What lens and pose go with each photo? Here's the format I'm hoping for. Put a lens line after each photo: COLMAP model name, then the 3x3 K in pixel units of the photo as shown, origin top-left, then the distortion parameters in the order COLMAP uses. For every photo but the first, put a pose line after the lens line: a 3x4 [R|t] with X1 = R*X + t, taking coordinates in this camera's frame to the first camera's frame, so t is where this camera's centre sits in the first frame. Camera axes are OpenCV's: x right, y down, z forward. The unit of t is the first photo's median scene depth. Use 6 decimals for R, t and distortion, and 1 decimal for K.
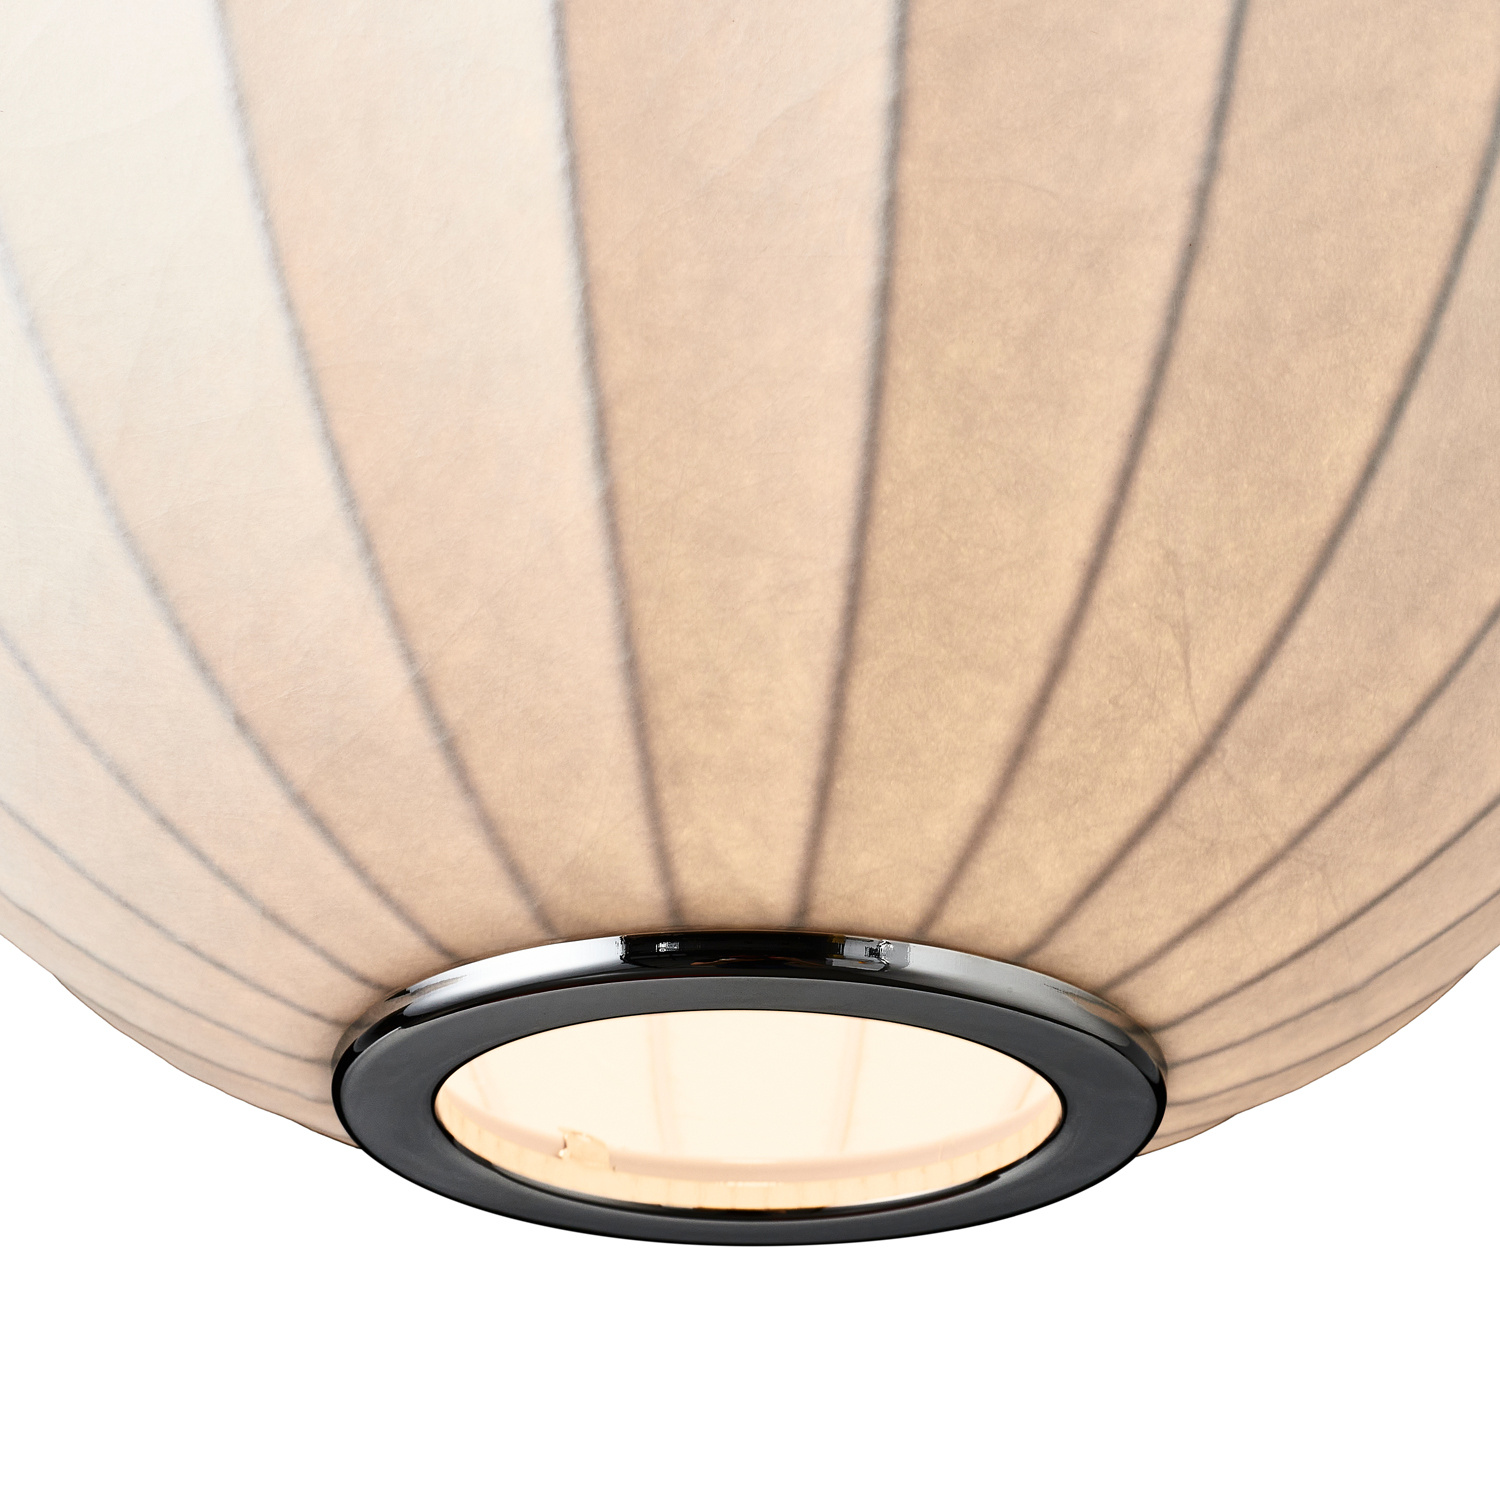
lens RADIAL K [[3592.2, 0, 750.0], [0, 3592.2, 750.0], [0, 0, 1]] dist [-0.111566, -0.278144]
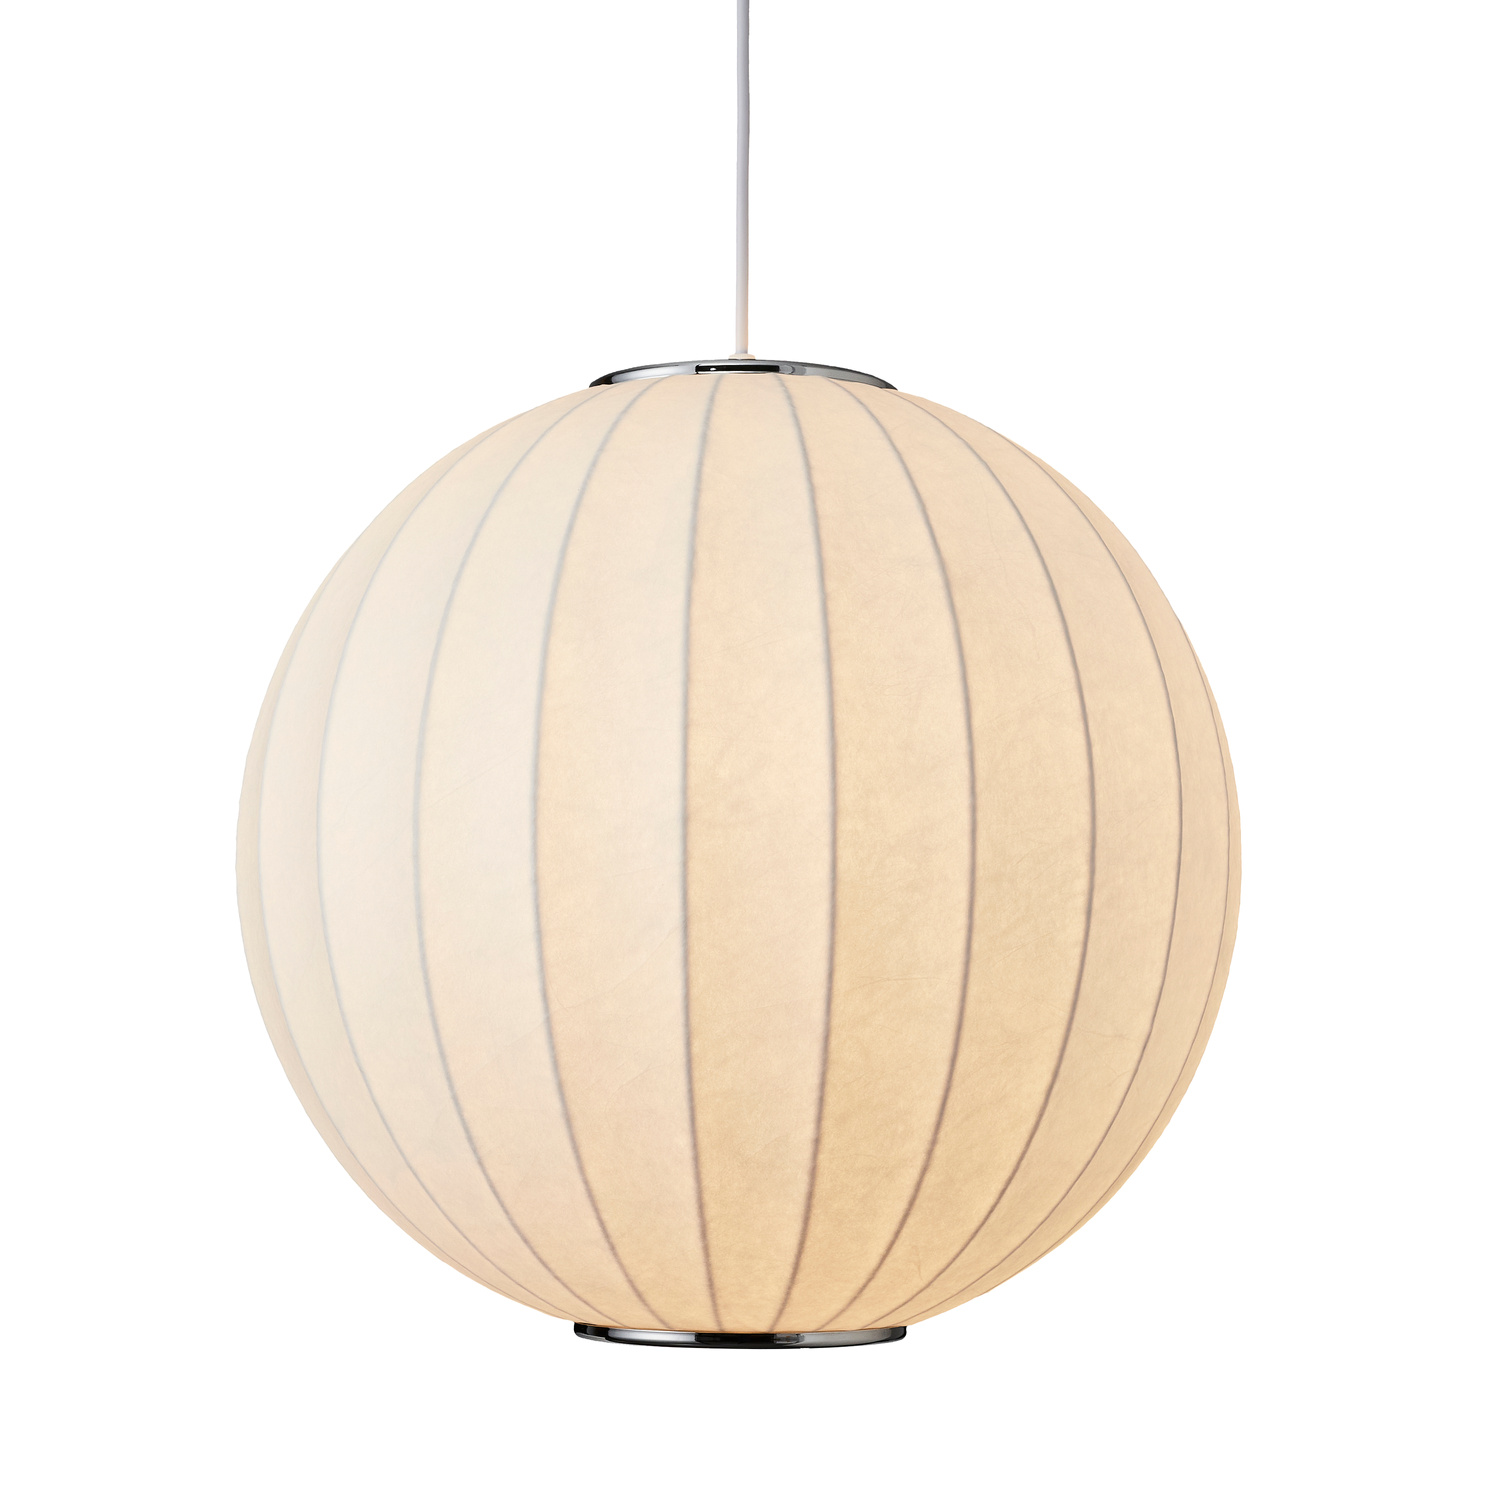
lens RADIAL K [[3377.4, 0, 750.0], [0, 3377.4, 750.0], [0, 0, 1]] dist [-0.258495, -0.049700]
pose [[0.998837, 0.001186, 0.048193, -0.124253], [-0.017208, 0.942607, 0.333460, -1.225377], [-0.045031, -0.333902, 0.941532, -1.210653]]
